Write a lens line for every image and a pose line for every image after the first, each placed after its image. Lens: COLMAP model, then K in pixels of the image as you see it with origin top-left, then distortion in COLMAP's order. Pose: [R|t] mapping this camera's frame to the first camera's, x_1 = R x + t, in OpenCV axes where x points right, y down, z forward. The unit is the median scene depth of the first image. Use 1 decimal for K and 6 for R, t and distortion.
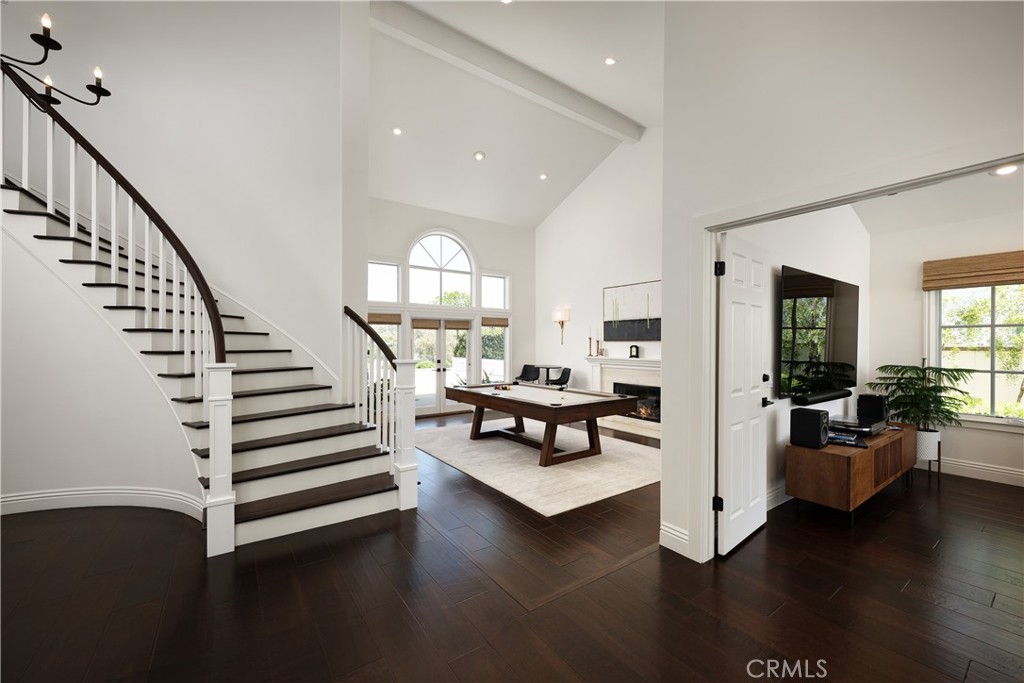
lens RADIAL K [[417.4, 0, 512.0], [0, 417.4, 341.5], [0, 0, 1]] dist [-0.000029, -0.000040]
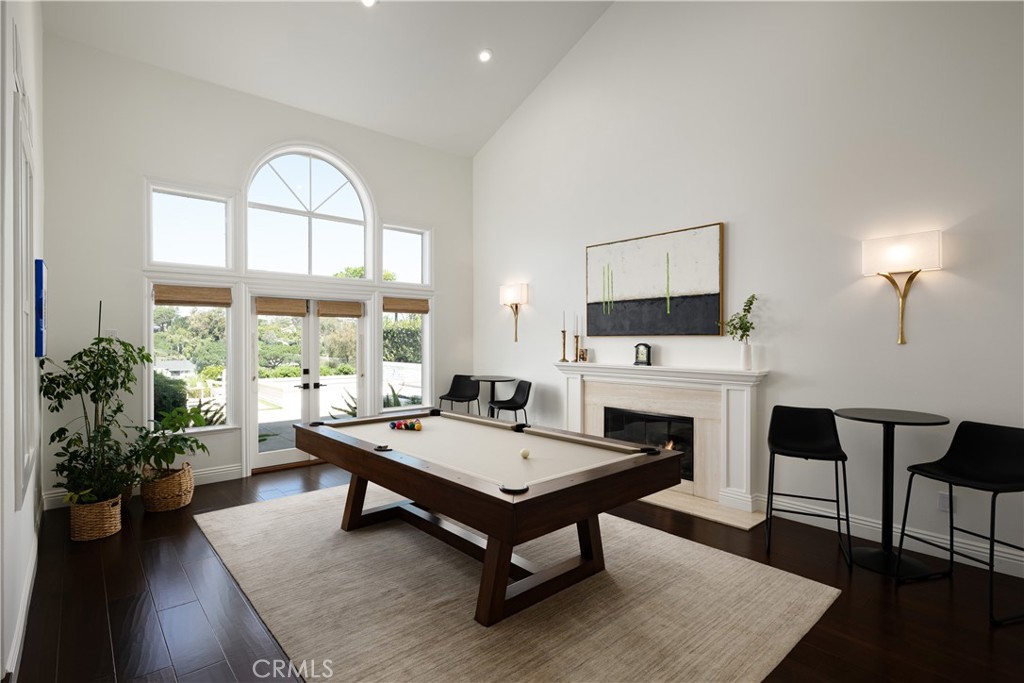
lens RADIAL K [[494.2, 0, 512.0], [0, 494.2, 341.5], [0, 0, 1]] dist [0.000300, 0.000030]
pose [[0.992017, -0.001595, 0.126097, 0.024642], [0.000691, 0.999974, 0.007211, 0.001394], [-0.126105, -0.007066, 0.991992, 0.307608]]
